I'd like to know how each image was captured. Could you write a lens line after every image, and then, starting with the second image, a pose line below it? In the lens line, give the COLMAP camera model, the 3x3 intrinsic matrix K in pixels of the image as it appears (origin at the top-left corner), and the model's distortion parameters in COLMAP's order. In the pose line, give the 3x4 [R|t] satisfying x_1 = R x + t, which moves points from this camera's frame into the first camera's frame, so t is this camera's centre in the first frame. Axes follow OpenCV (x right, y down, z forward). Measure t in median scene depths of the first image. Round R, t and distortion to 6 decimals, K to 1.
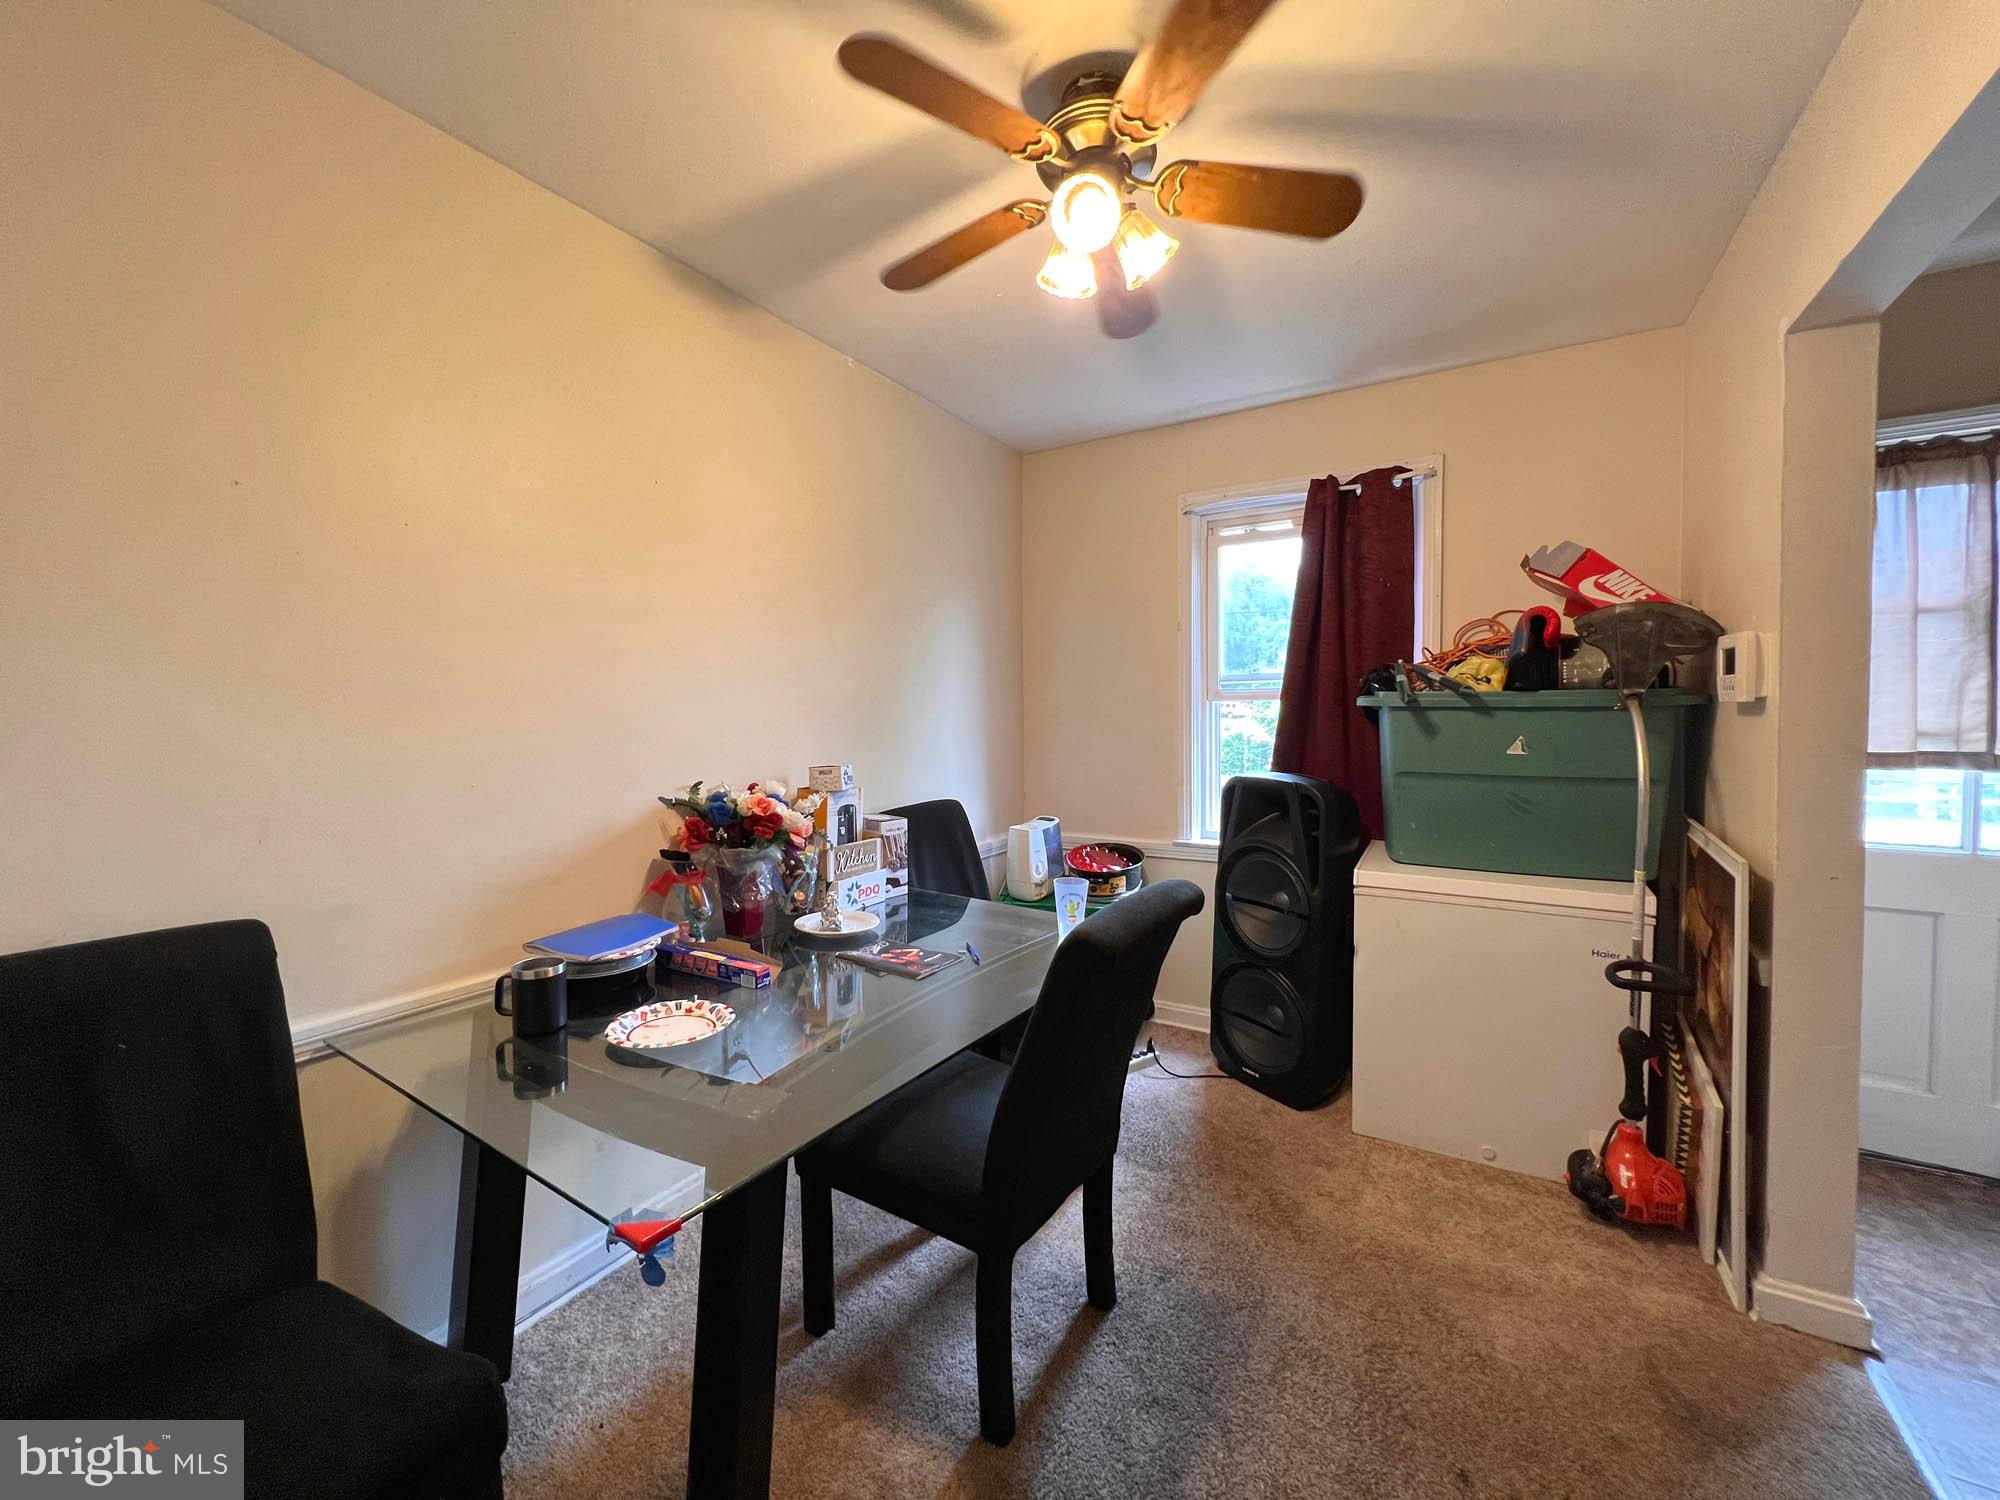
lens RADIAL K [[797.1, 0, 990.8], [0, 797.1, 738.8], [0, 0, 1]] dist [-0.002200, -0.000073]
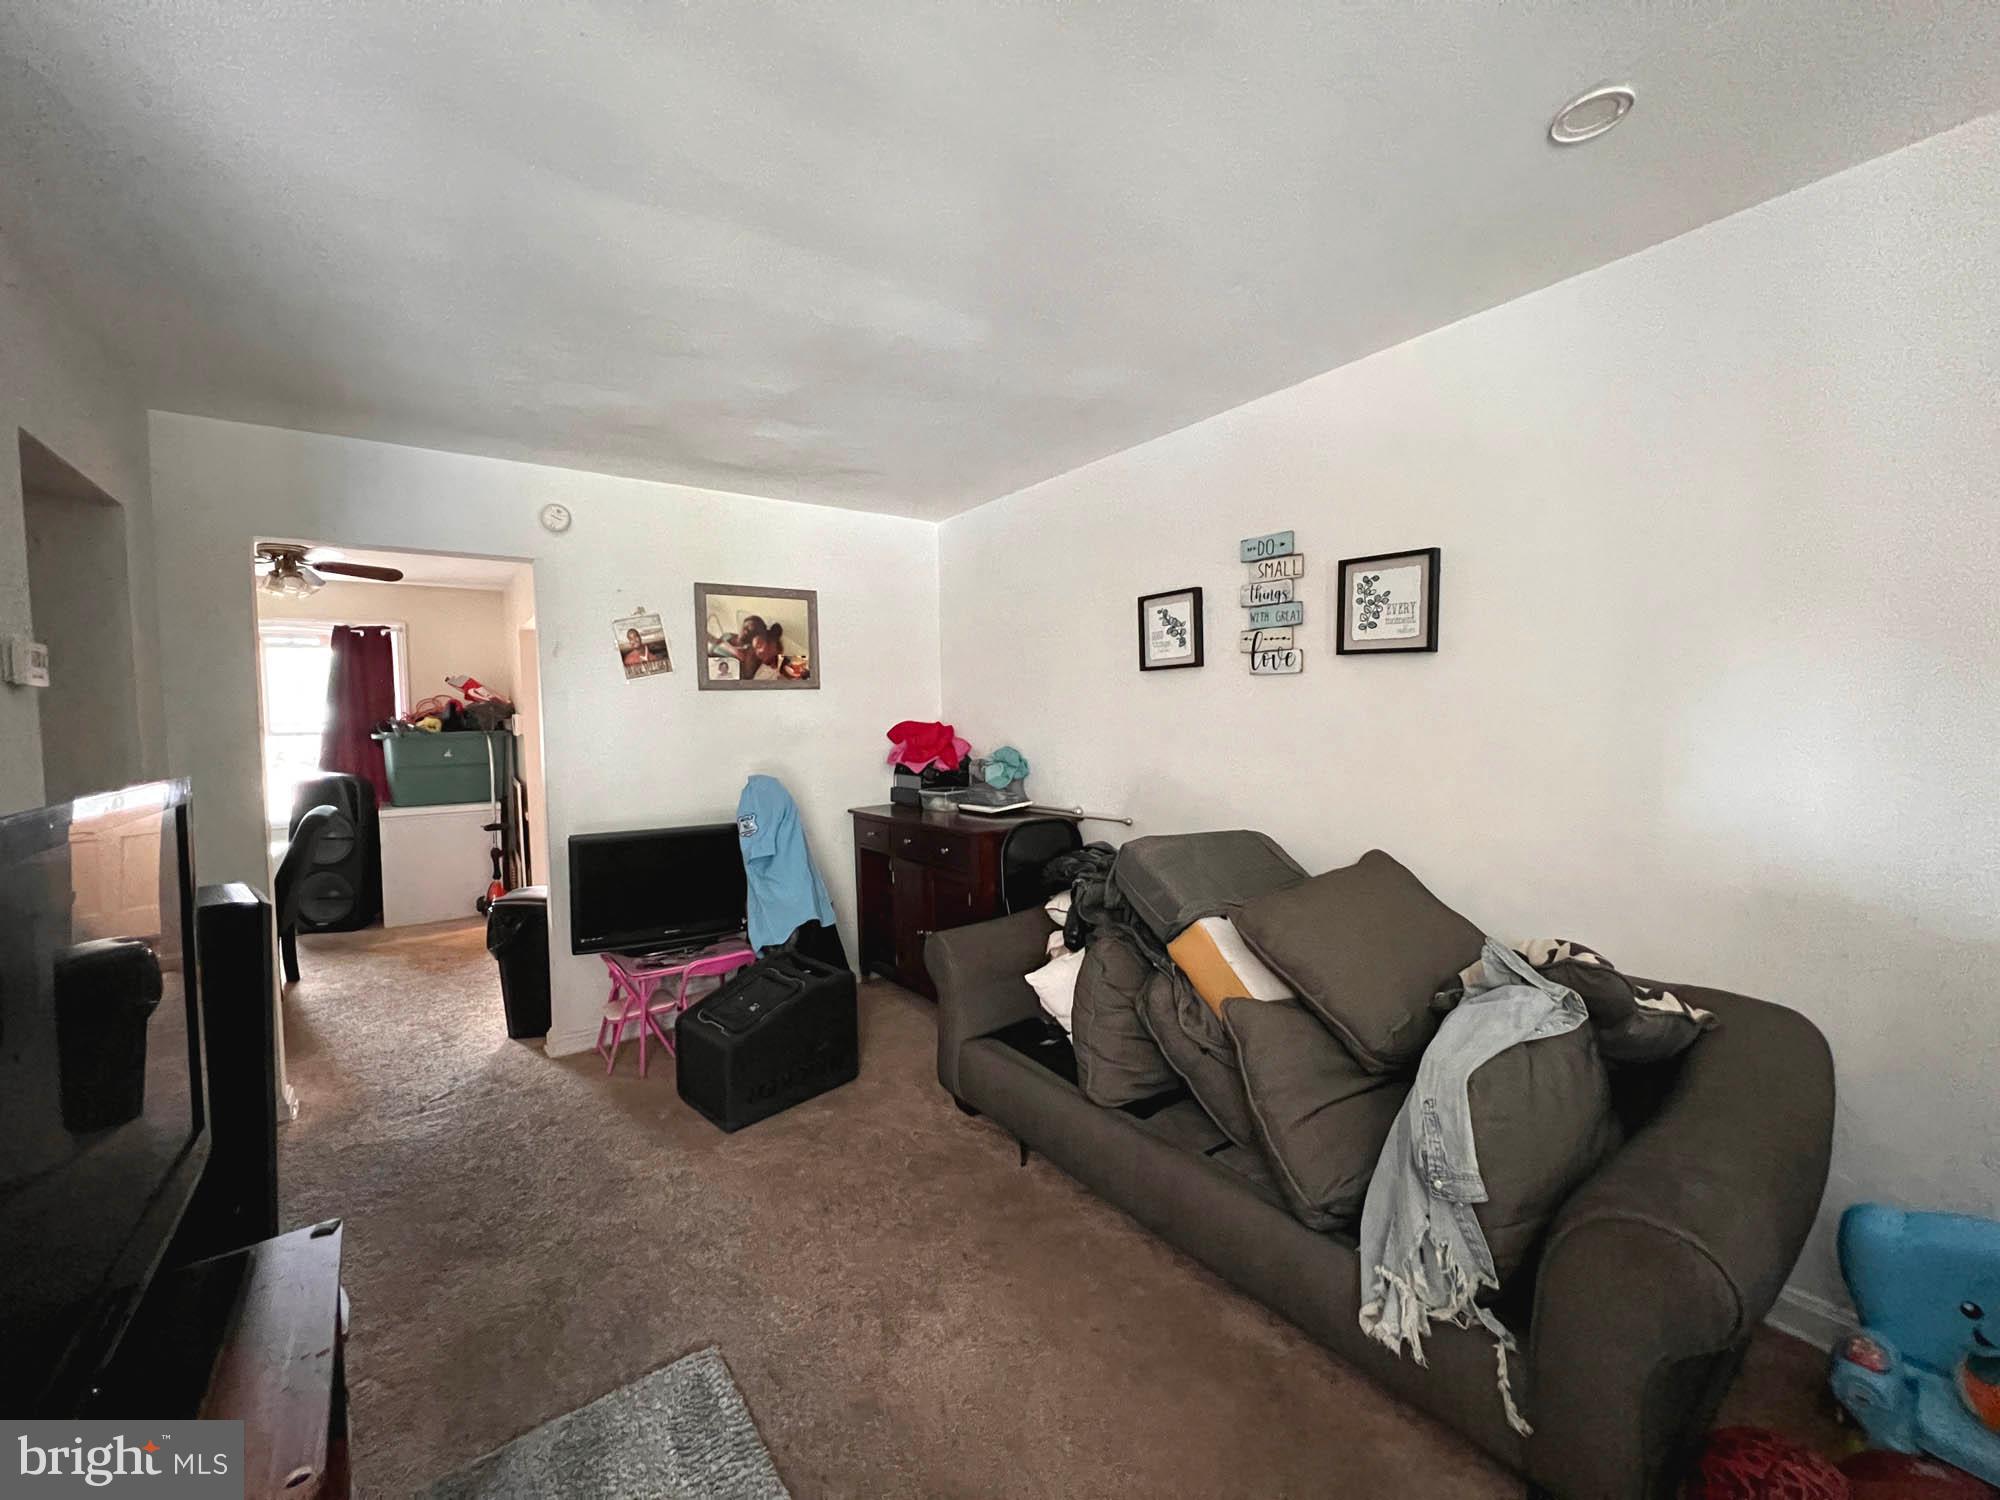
lens RADIAL K [[797.1, 0, 994.9], [0, 797.1, 751.6], [0, 0, 1]] dist [-0.002200, -0.000073]
pose [[0.369820, -0.032930, 0.928520, -0.977367], [0.053823, 0.998453, 0.013973, 0.056744], [-0.927543, 0.044809, 0.371020, -1.448655]]
